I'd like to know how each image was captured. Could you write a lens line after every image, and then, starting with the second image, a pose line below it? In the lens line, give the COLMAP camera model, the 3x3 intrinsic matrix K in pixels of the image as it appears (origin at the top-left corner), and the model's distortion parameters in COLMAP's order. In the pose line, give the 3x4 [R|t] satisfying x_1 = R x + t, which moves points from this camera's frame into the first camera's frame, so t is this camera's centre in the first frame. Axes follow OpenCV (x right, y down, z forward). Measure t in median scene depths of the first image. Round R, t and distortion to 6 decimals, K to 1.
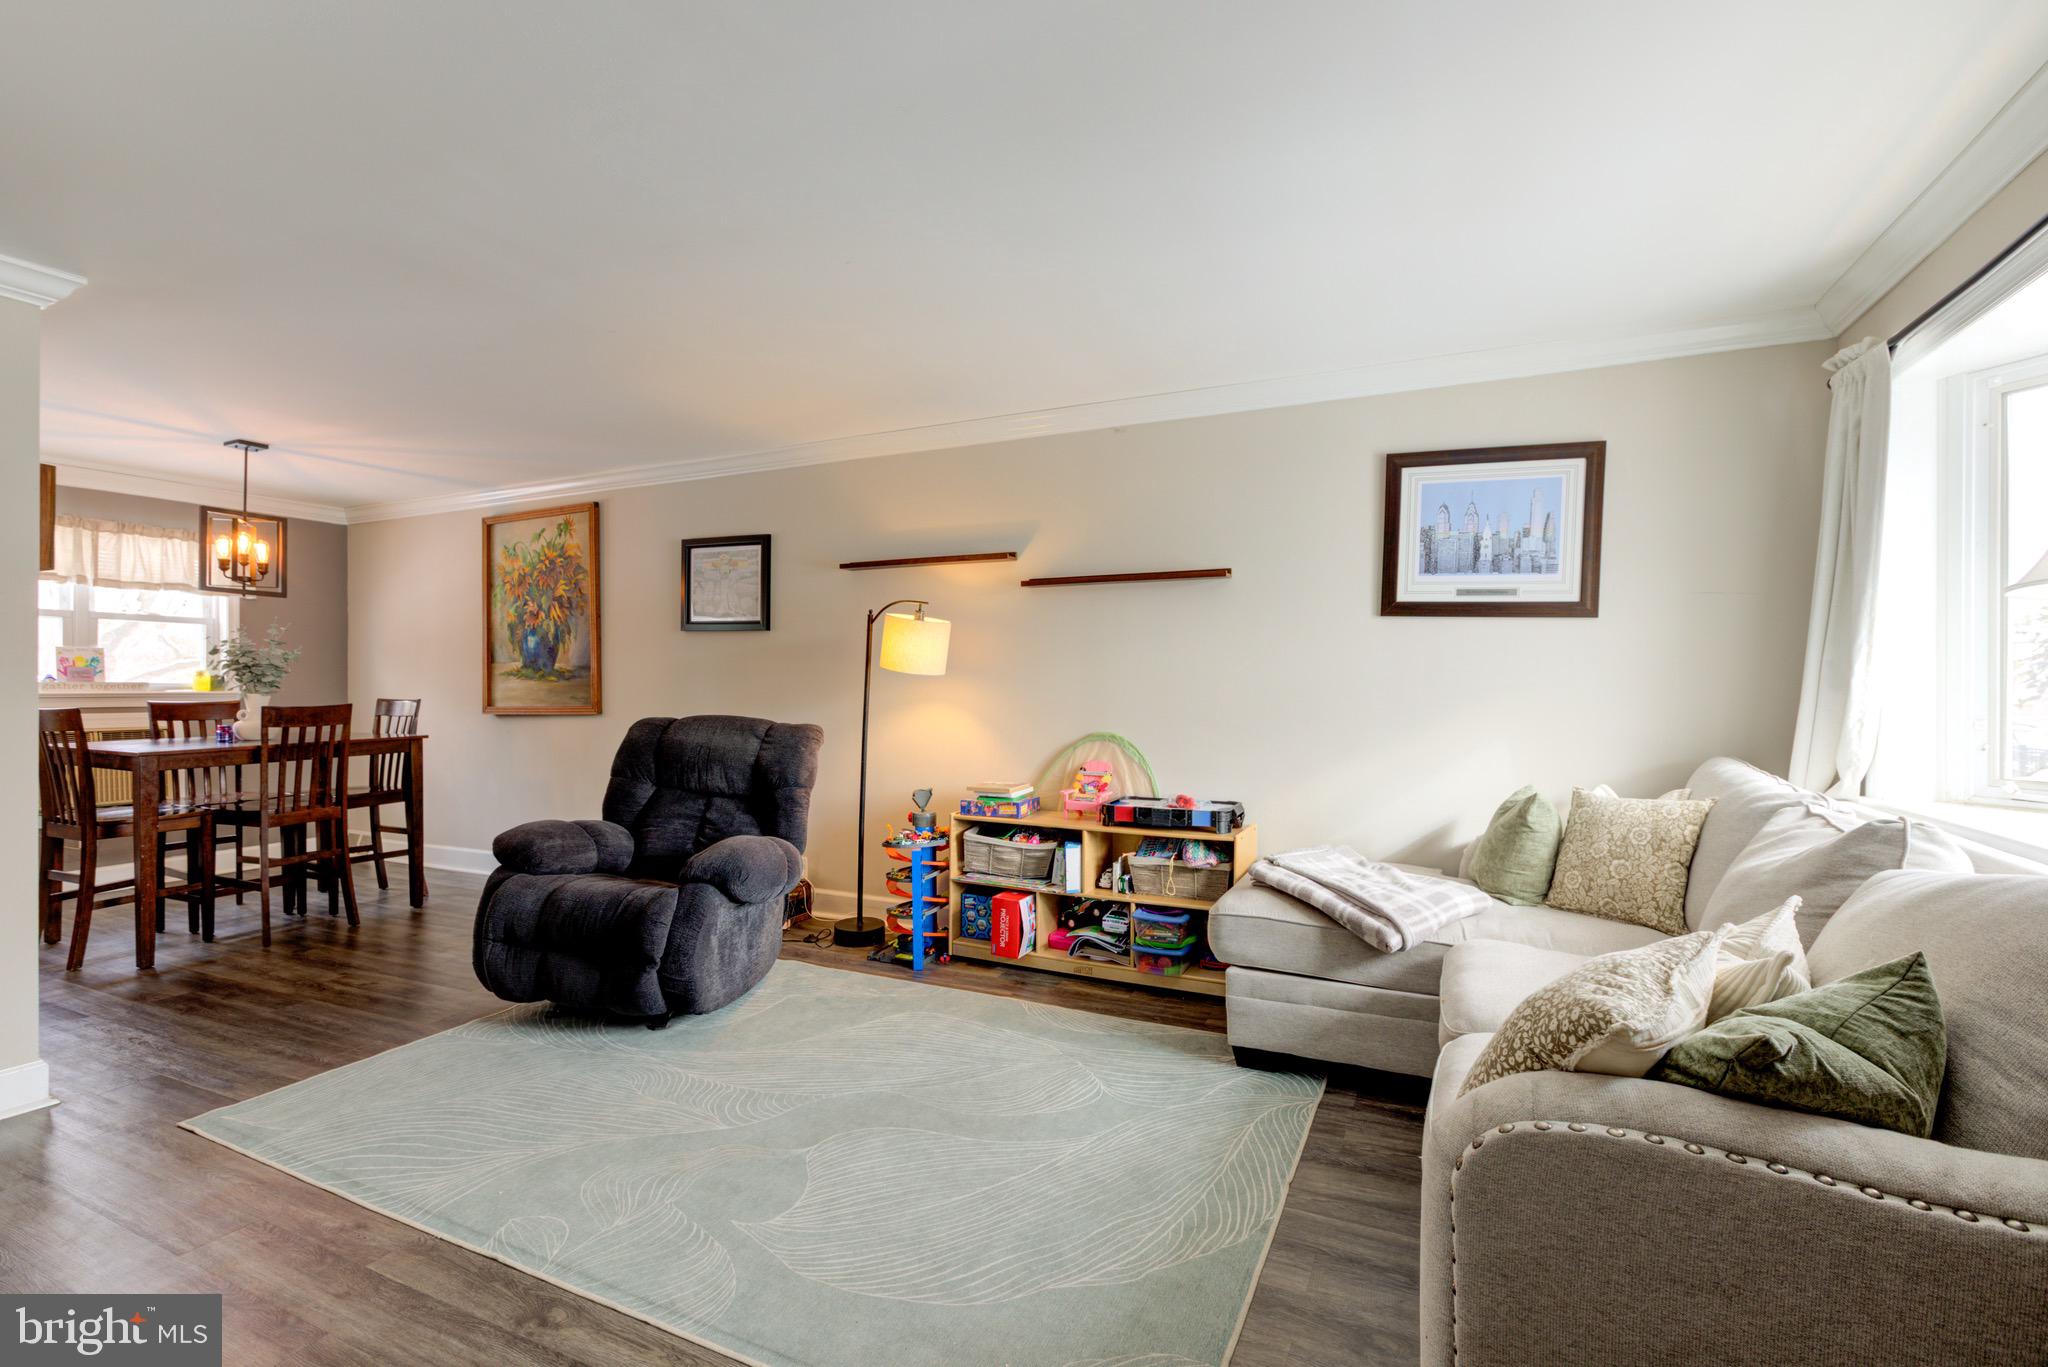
lens RADIAL K [[926.4, 0, 1024.0], [0, 926.4, 683.5], [0, 0, 1]] dist [-0.001724, 0.000869]
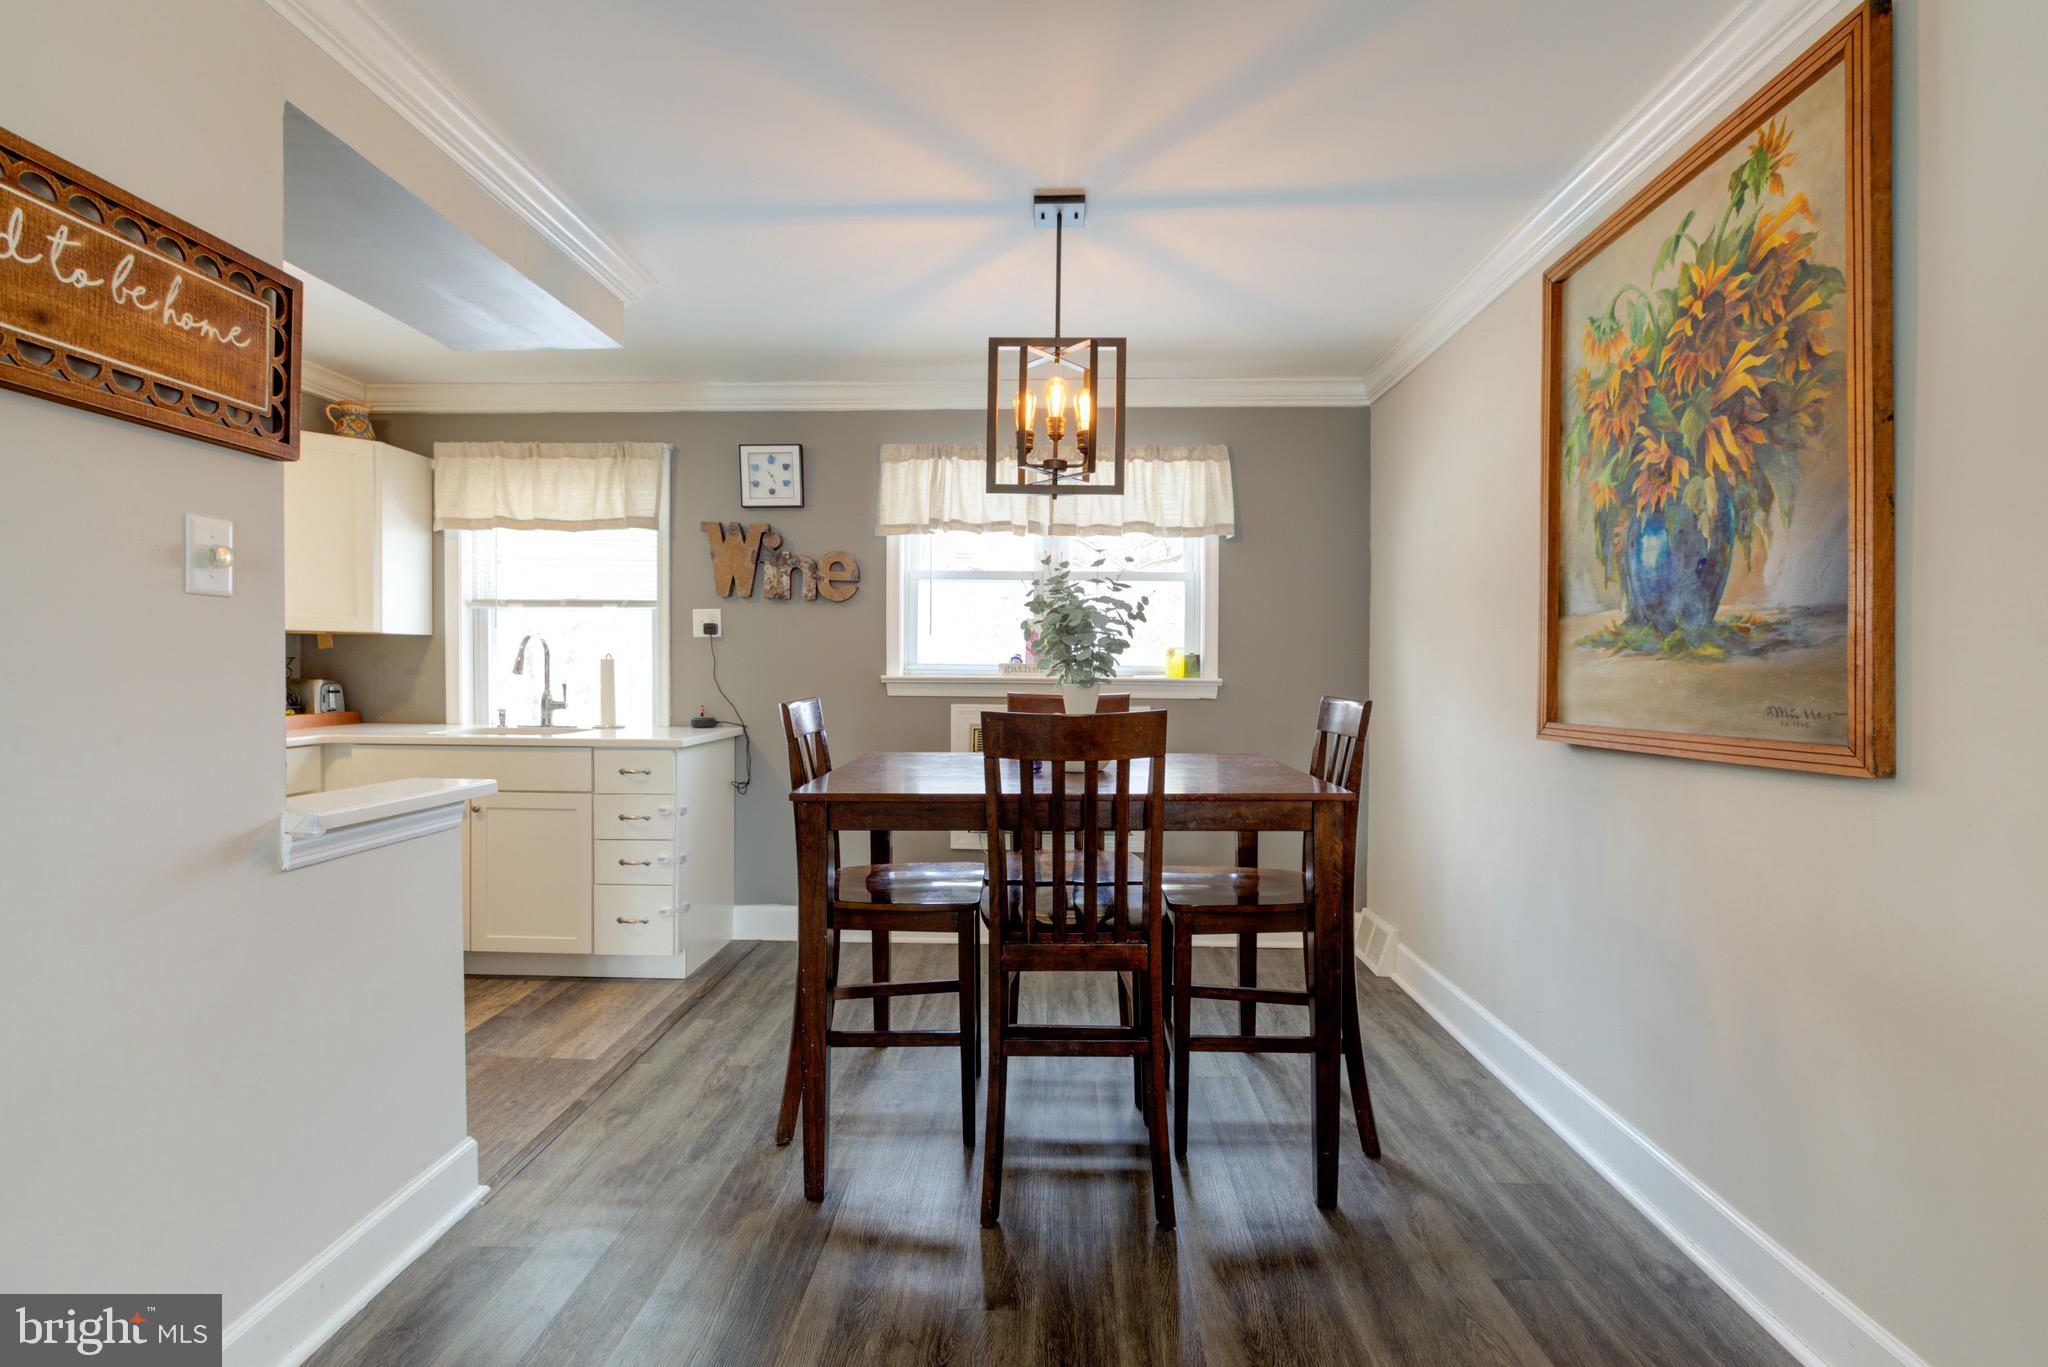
lens RADIAL K [[943.4, 0, 1010.7], [0, 943.4, 672.1], [0, 0, 1]] dist [-0.004361, 0.009231]
pose [[0.387540, 0.006357, -0.921831, -0.417881], [-0.008369, 0.999959, 0.003378, 0.004435], [0.921815, 0.006405, 0.387577, 0.905820]]
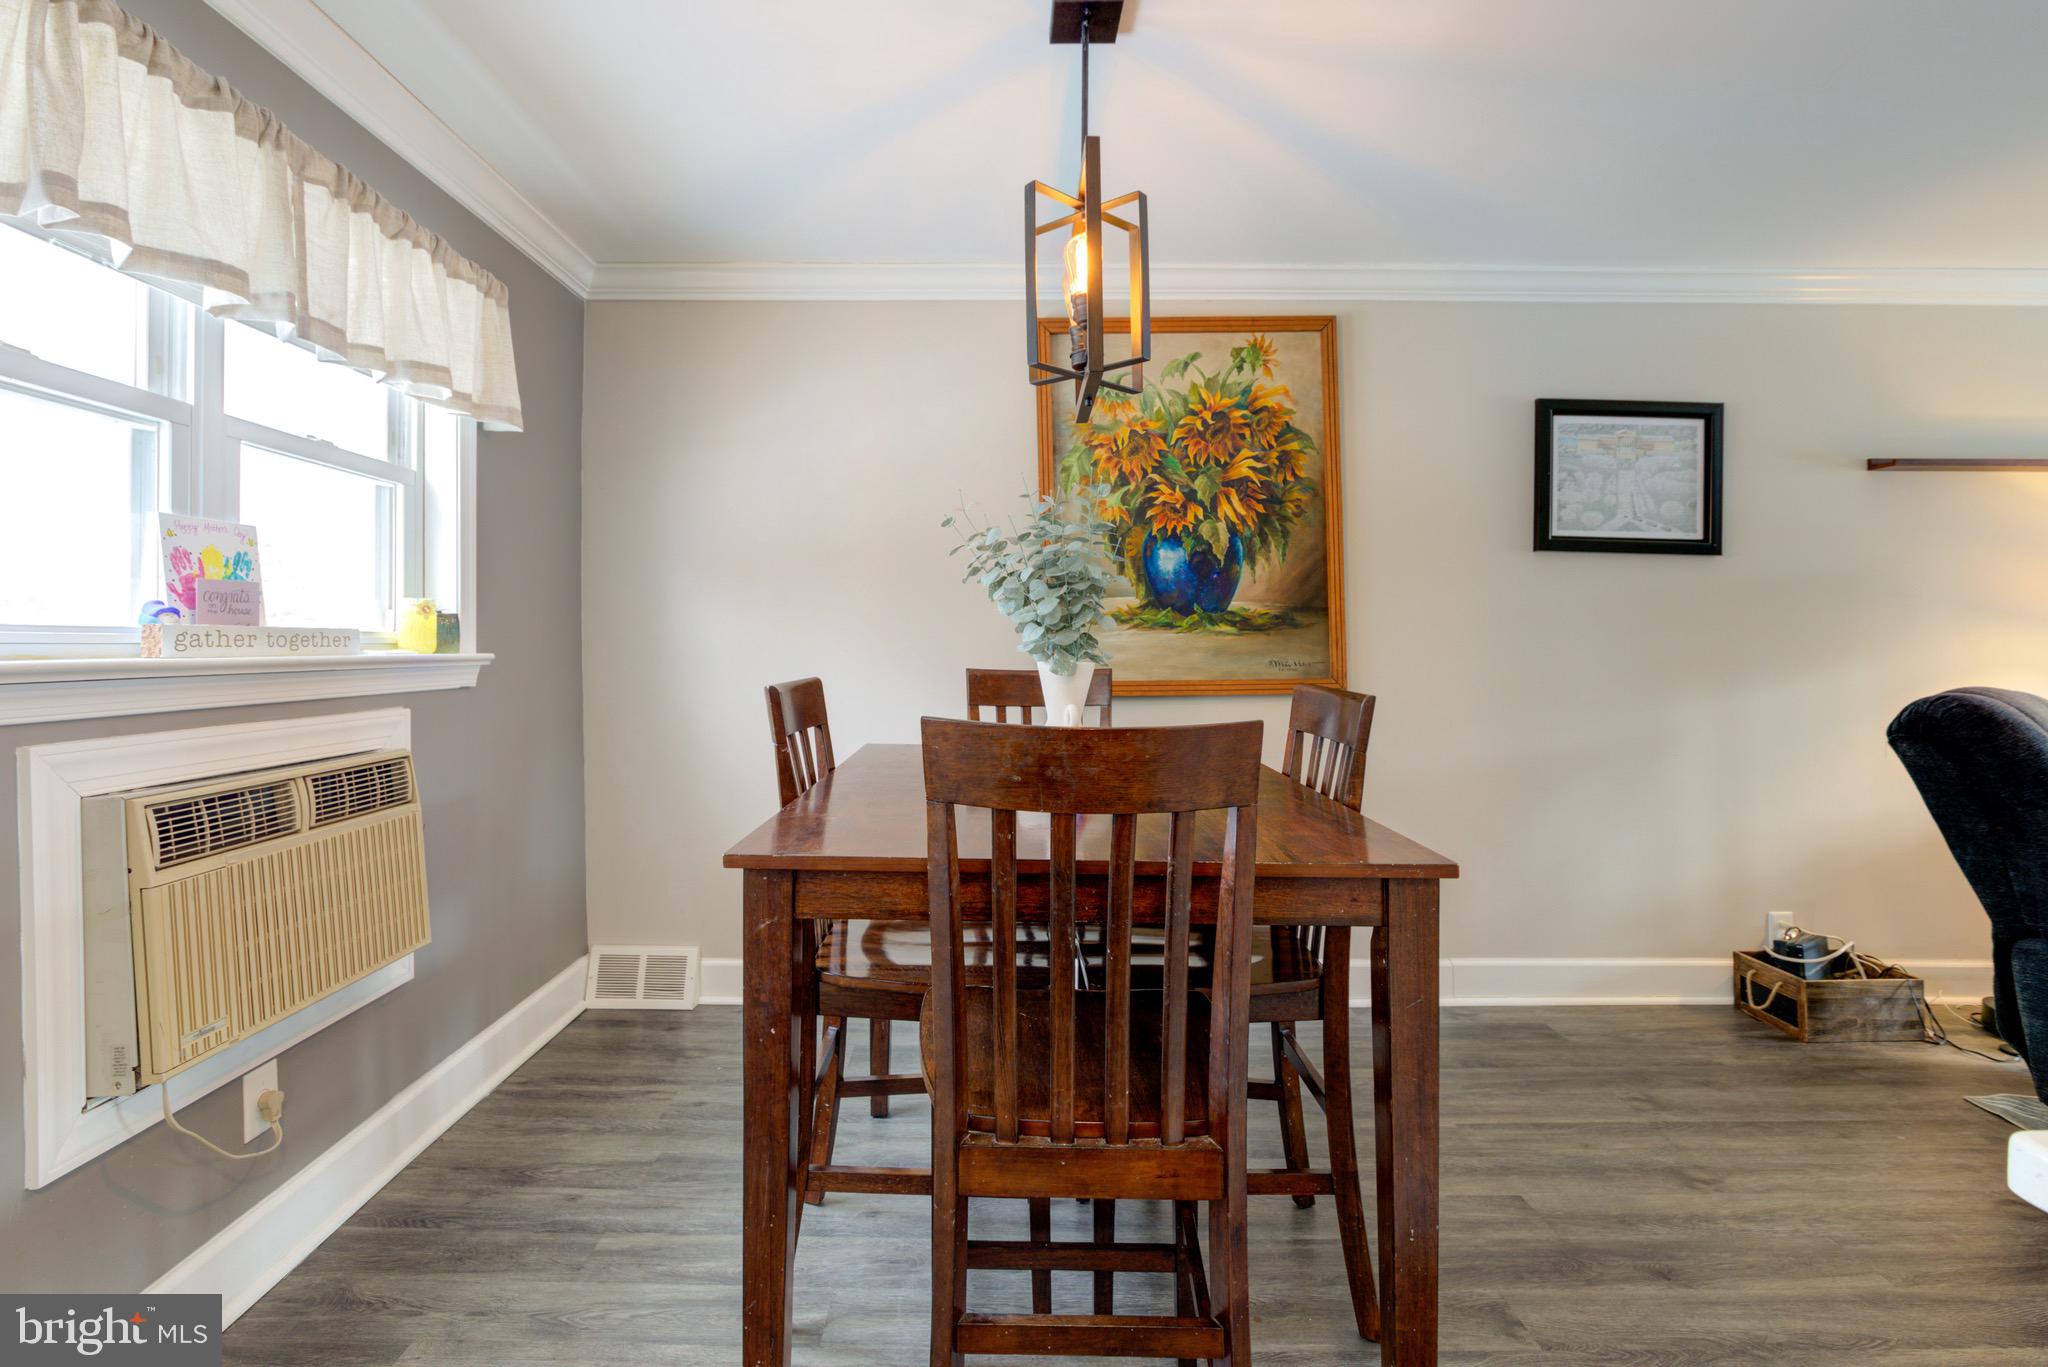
lens RADIAL K [[947.4, 0, 1004.1], [0, 947.4, 644.8], [0, 0, 1]] dist [-0.024289, 0.012058]
pose [[0.896713, -0.000010, 0.442612, -1.240649], [-0.000469, 0.999999, 0.000973, 0.006249], [-0.442612, -0.001081, 0.896712, 0.786039]]
